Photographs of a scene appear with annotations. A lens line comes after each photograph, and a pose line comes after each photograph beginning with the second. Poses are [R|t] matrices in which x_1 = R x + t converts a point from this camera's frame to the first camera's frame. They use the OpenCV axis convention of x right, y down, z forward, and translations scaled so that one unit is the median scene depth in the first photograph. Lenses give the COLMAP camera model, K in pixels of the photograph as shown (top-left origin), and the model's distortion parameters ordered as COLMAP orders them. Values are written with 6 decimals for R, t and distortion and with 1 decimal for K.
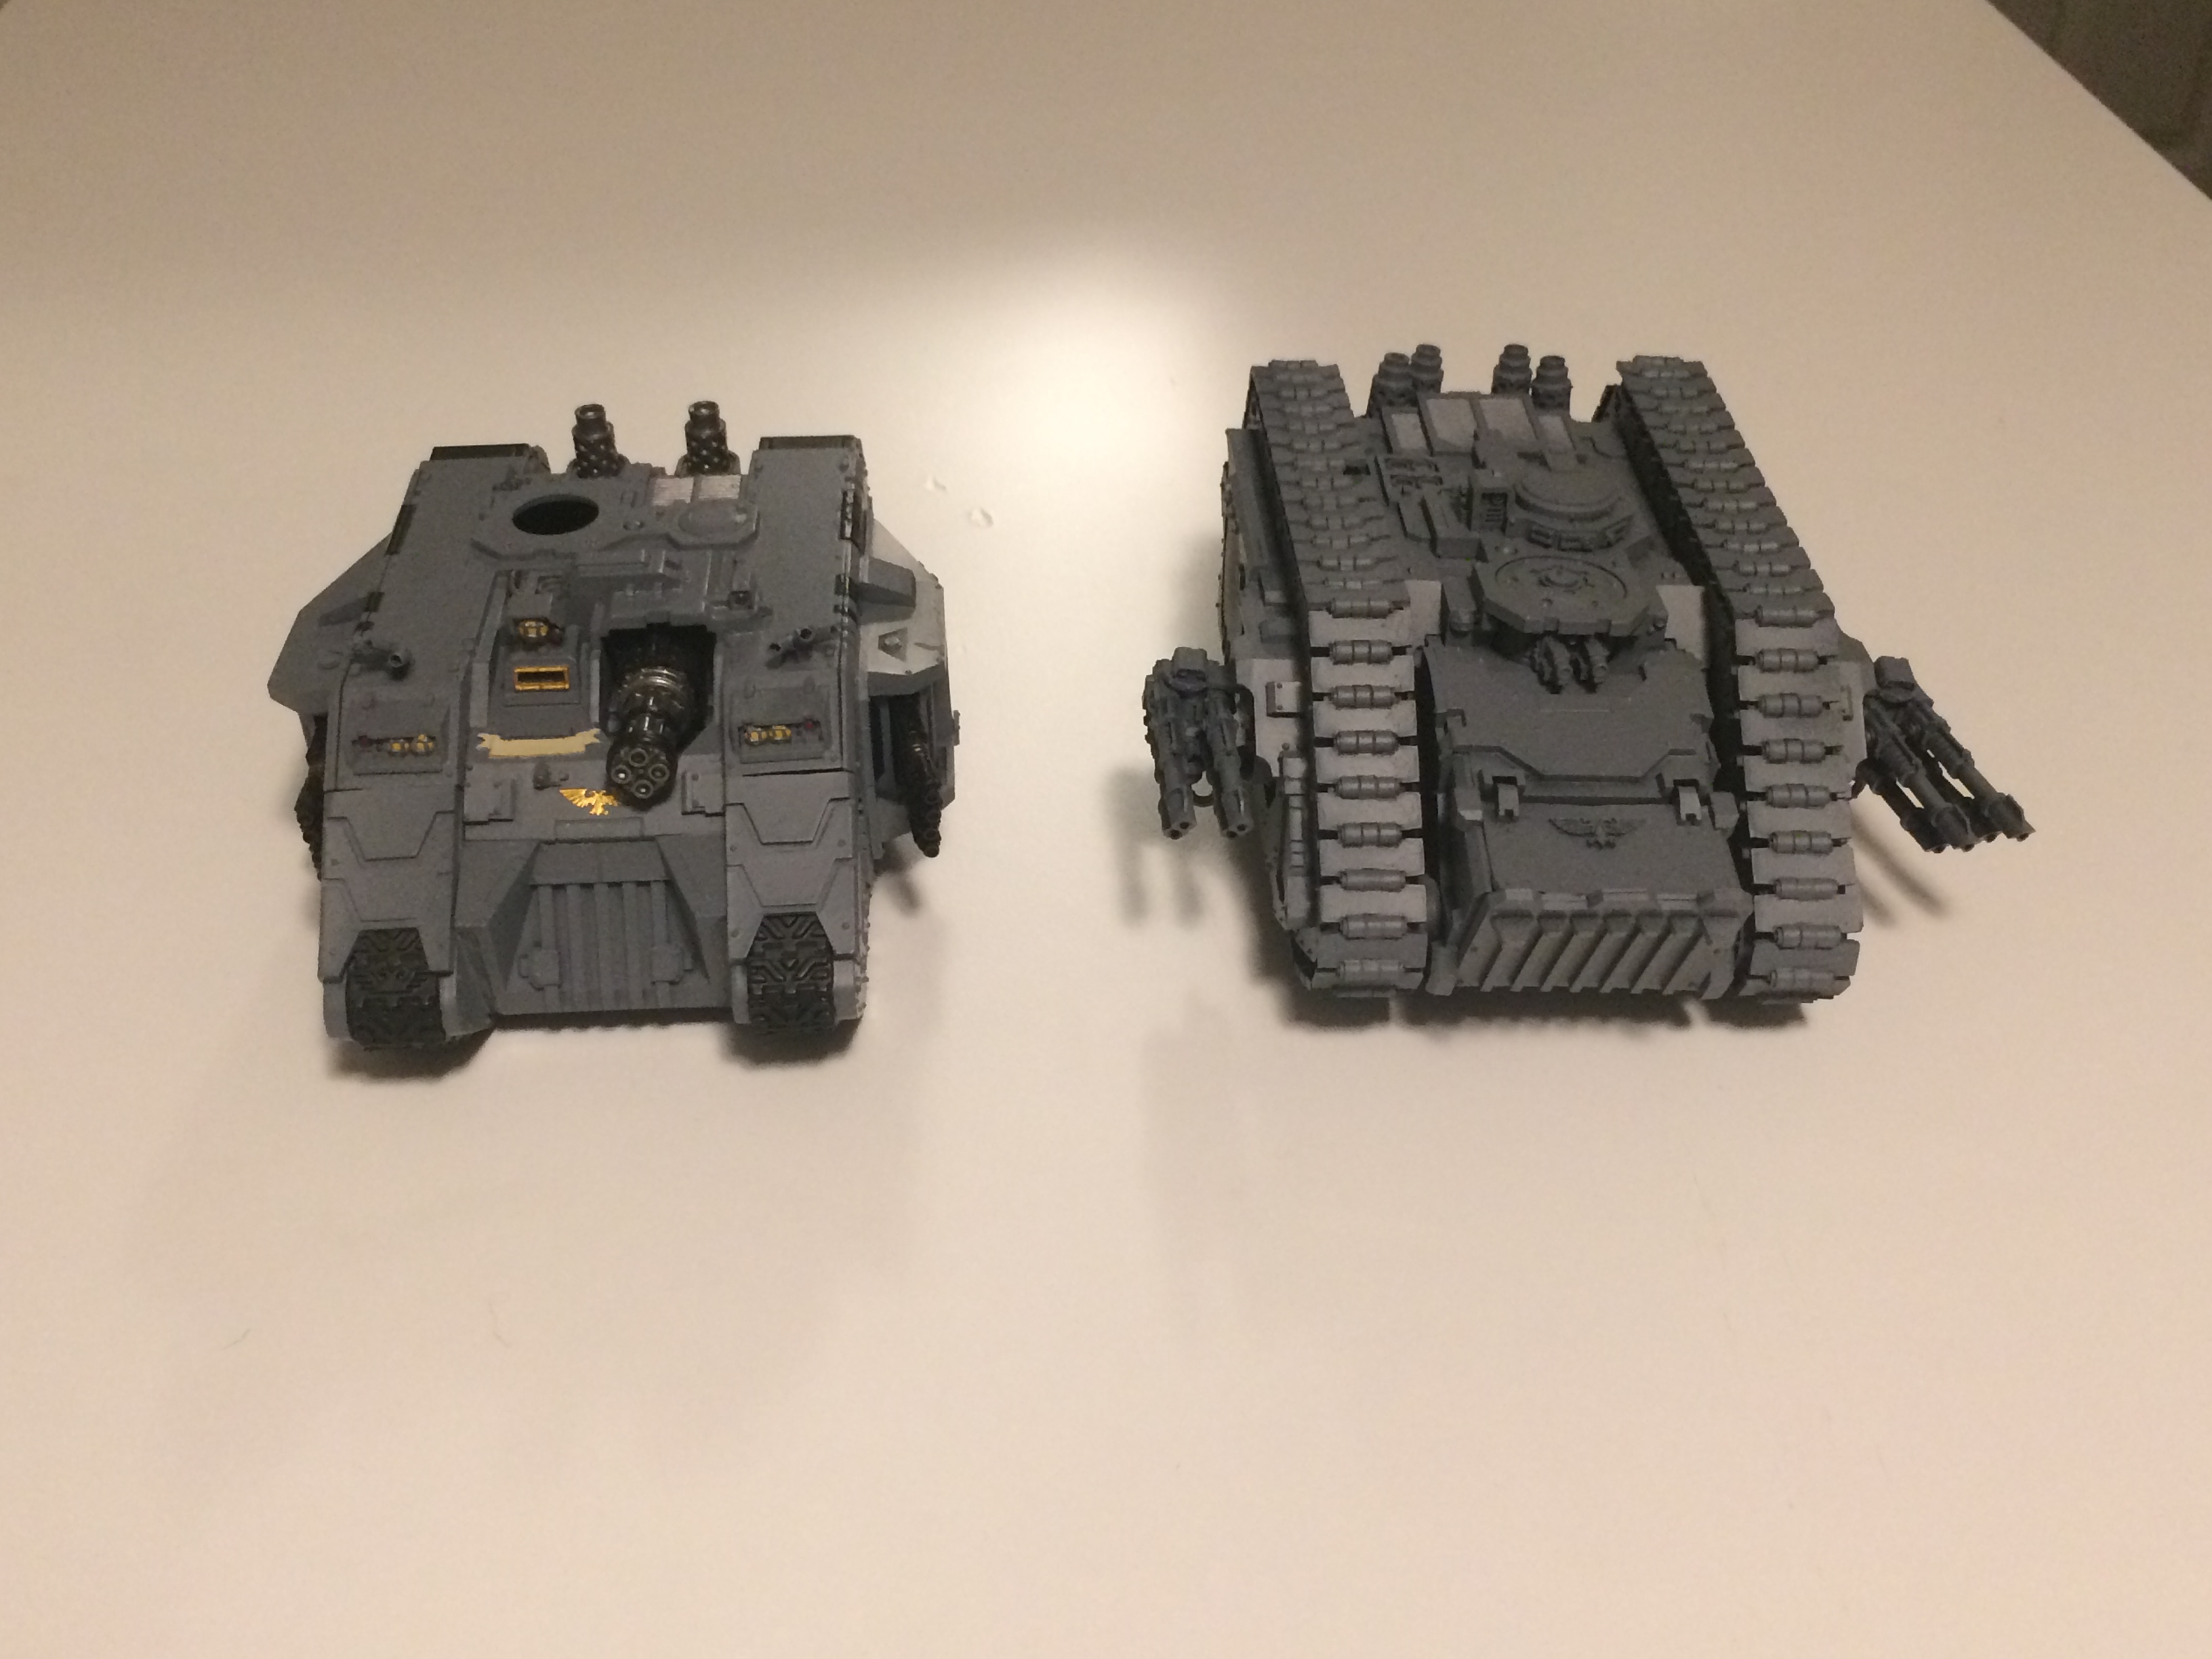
lens RADIAL K [[2456.0, 0, 1112.9], [0, 2456.0, 829.1], [0, 0, 1]] dist [0.004030, 0.000000]
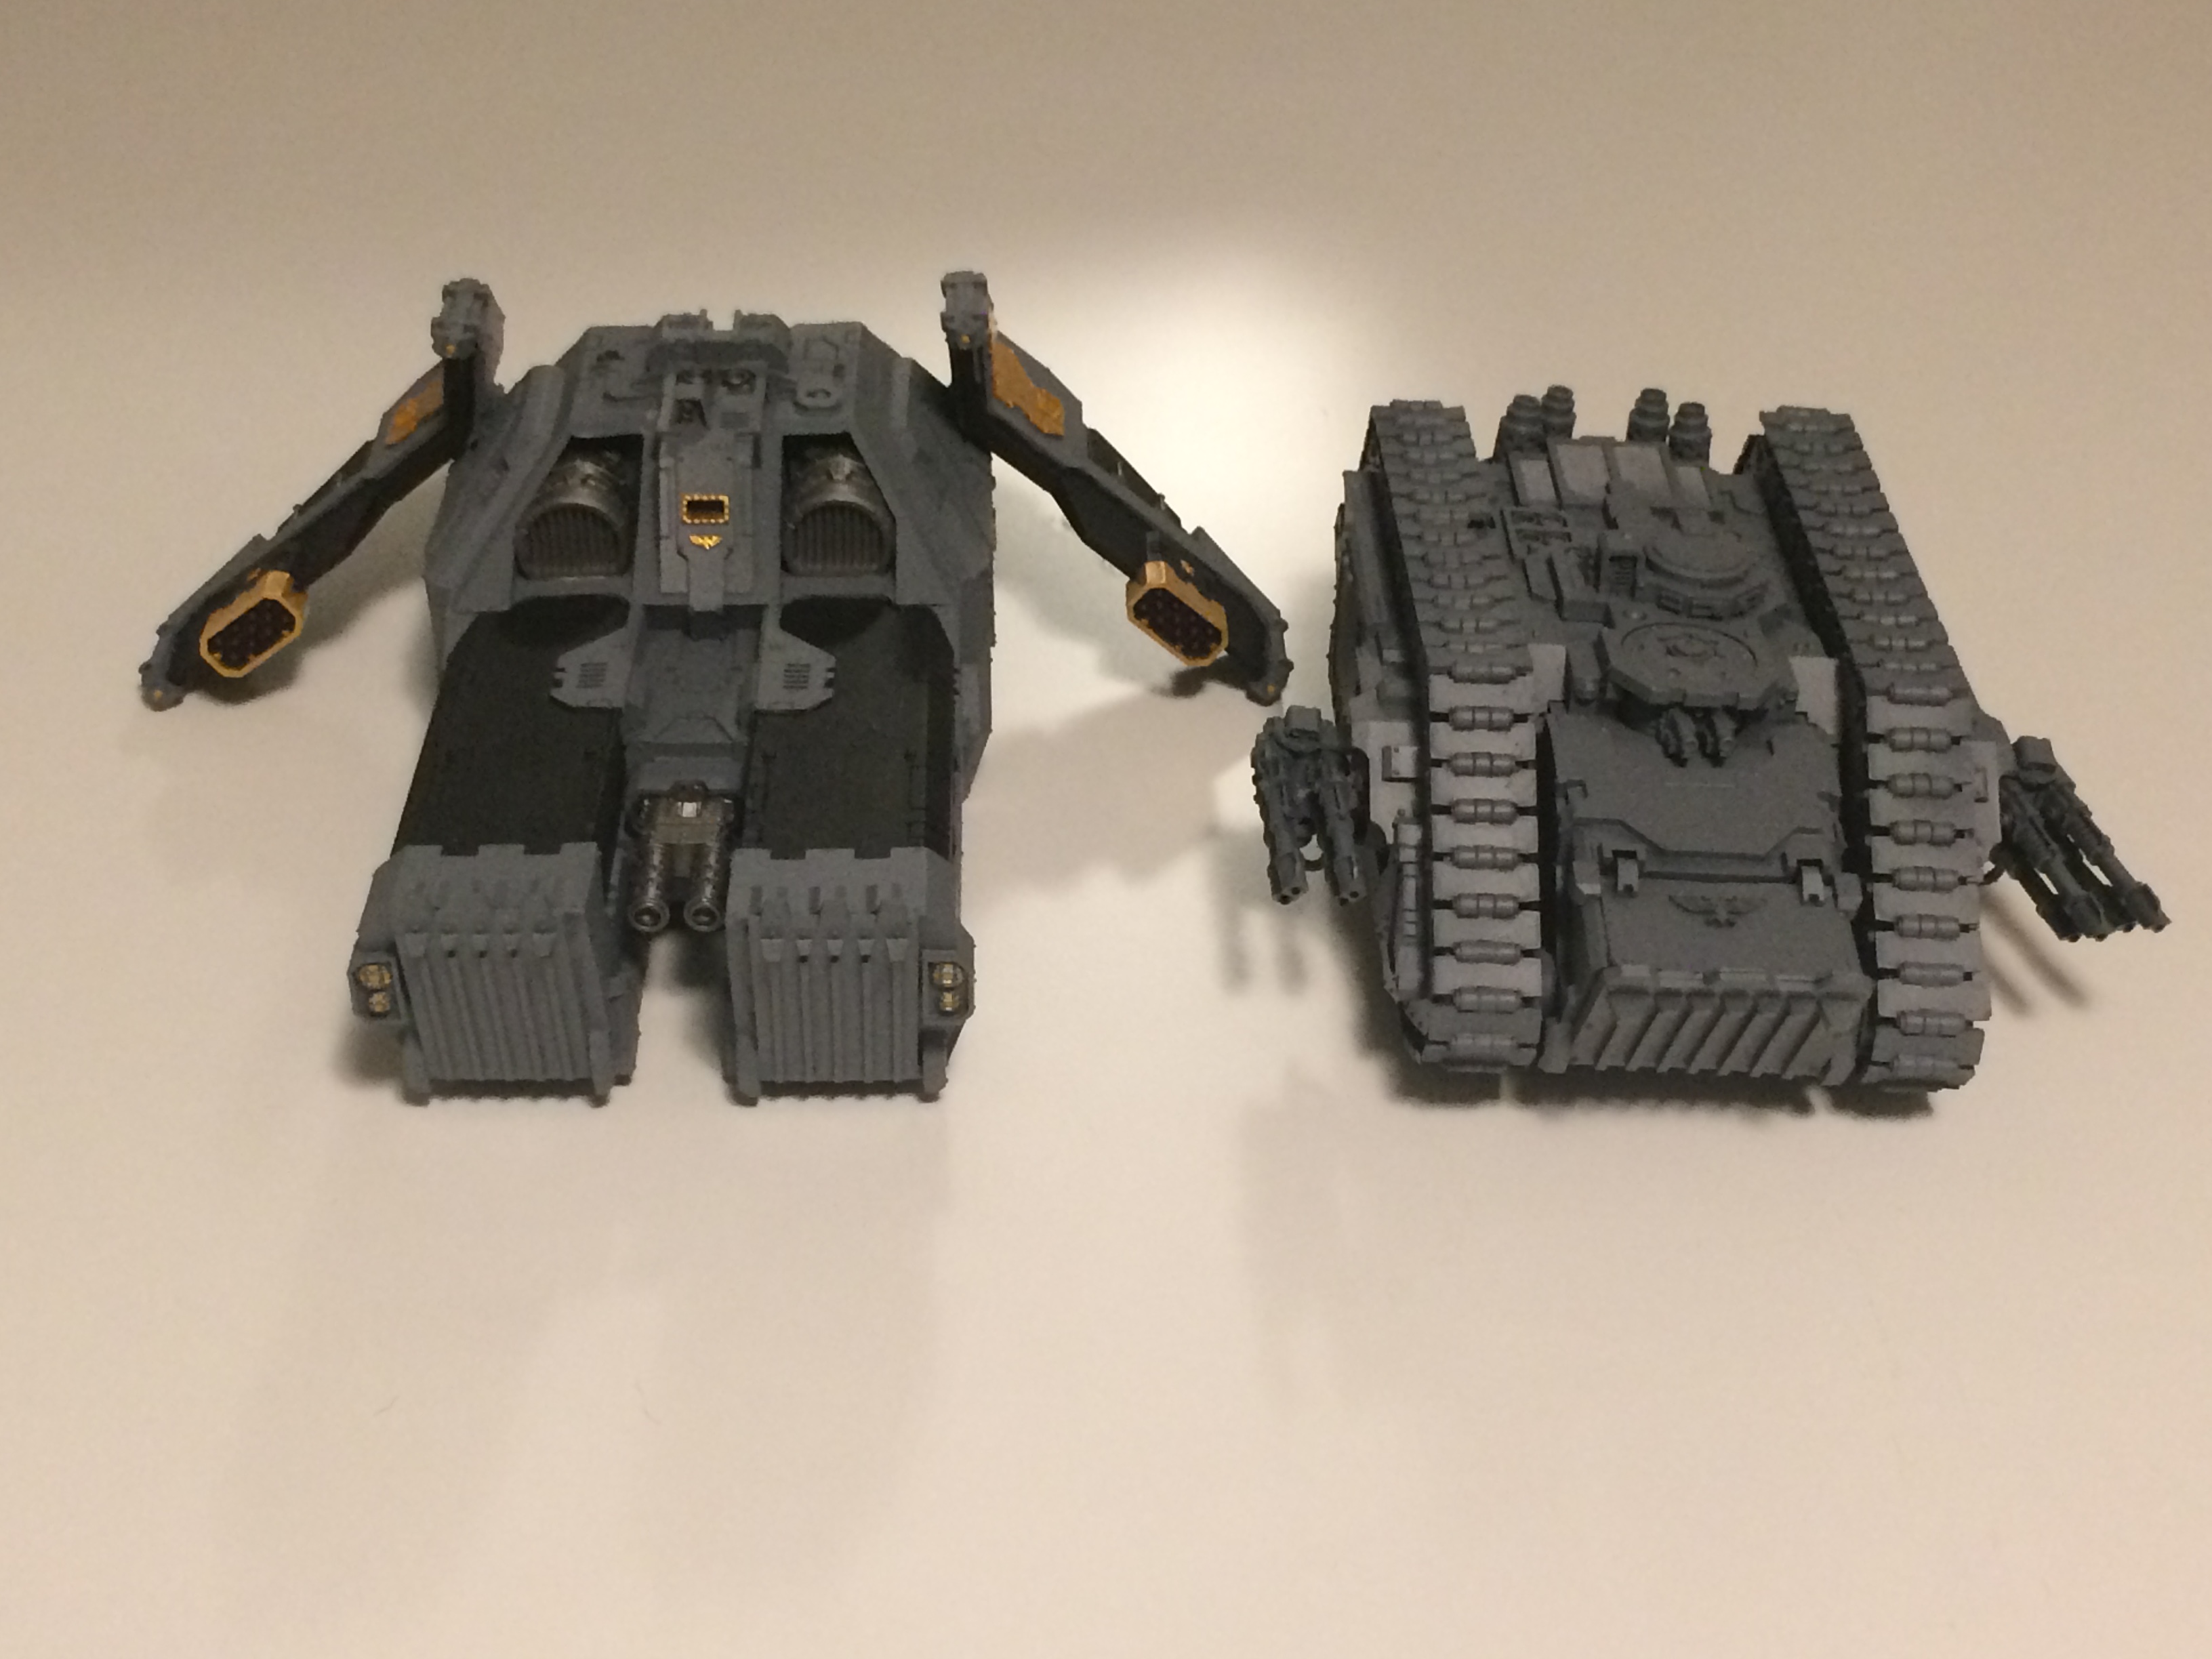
lens RADIAL K [[3116.5, 0, 1099.1], [0, 3116.5, 831.3], [0, 0, 1]] dist [0.011308, 0.000000]
pose [[0.999447, 0.029052, -0.016163, -0.028638], [-0.029315, 0.999438, -0.016266, -0.002585], [0.015681, 0.016731, 0.999737, -0.232282]]
